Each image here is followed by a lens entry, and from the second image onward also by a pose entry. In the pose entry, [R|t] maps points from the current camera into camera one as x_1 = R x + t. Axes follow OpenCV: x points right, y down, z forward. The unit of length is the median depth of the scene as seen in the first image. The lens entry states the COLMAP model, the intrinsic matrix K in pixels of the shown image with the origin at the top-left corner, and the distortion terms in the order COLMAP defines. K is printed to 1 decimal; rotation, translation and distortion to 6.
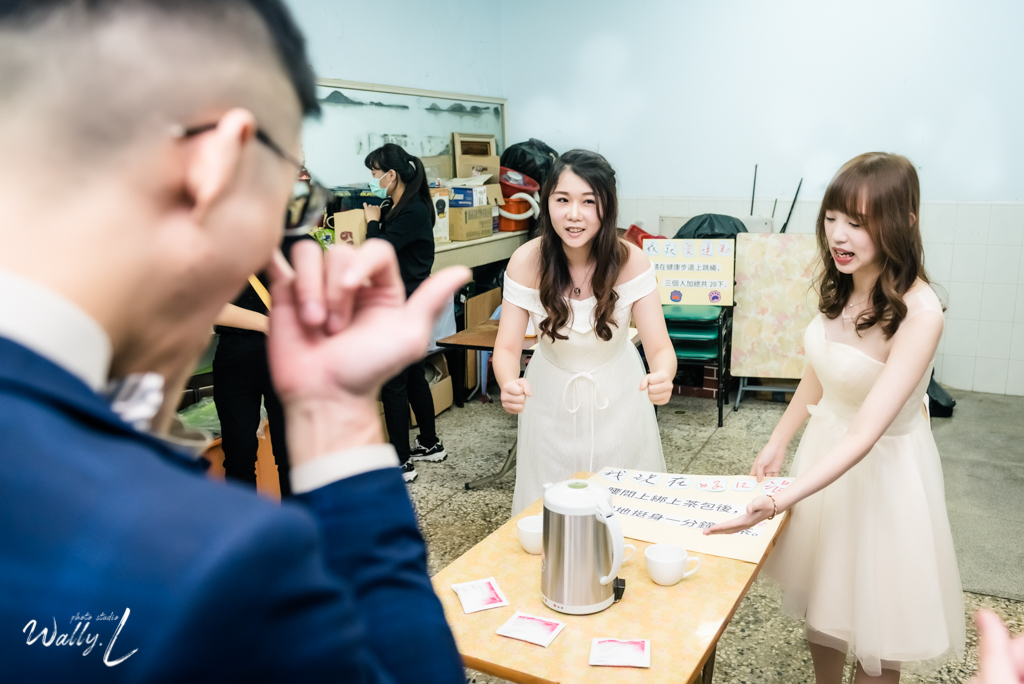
lens RADIAL K [[773.9, 0, 512.0], [0, 773.9, 343.2], [0, 0, 1]] dist [-0.001753, -0.004243]
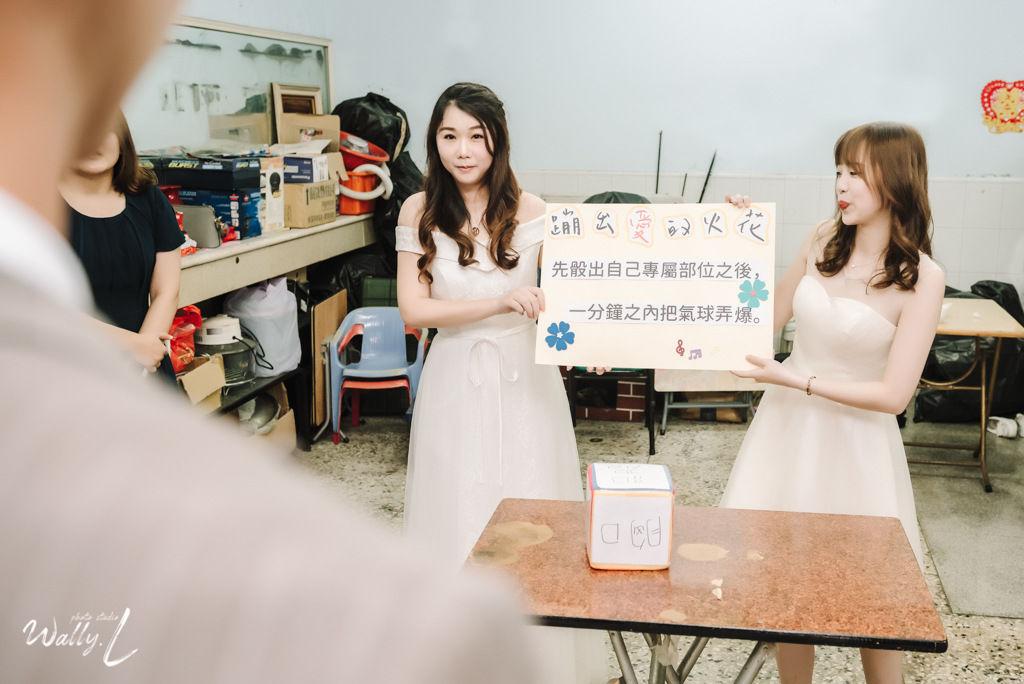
lens RADIAL K [[1034.6, 0, 512.2], [0, 1034.6, 340.6], [0, 0, 1]] dist [0.005962, 0.000000]
pose [[0.971478, -0.034107, 0.234664, -0.101833], [0.039249, 0.999080, -0.017275, 0.001673], [-0.233859, 0.025992, 0.971923, -0.016390]]
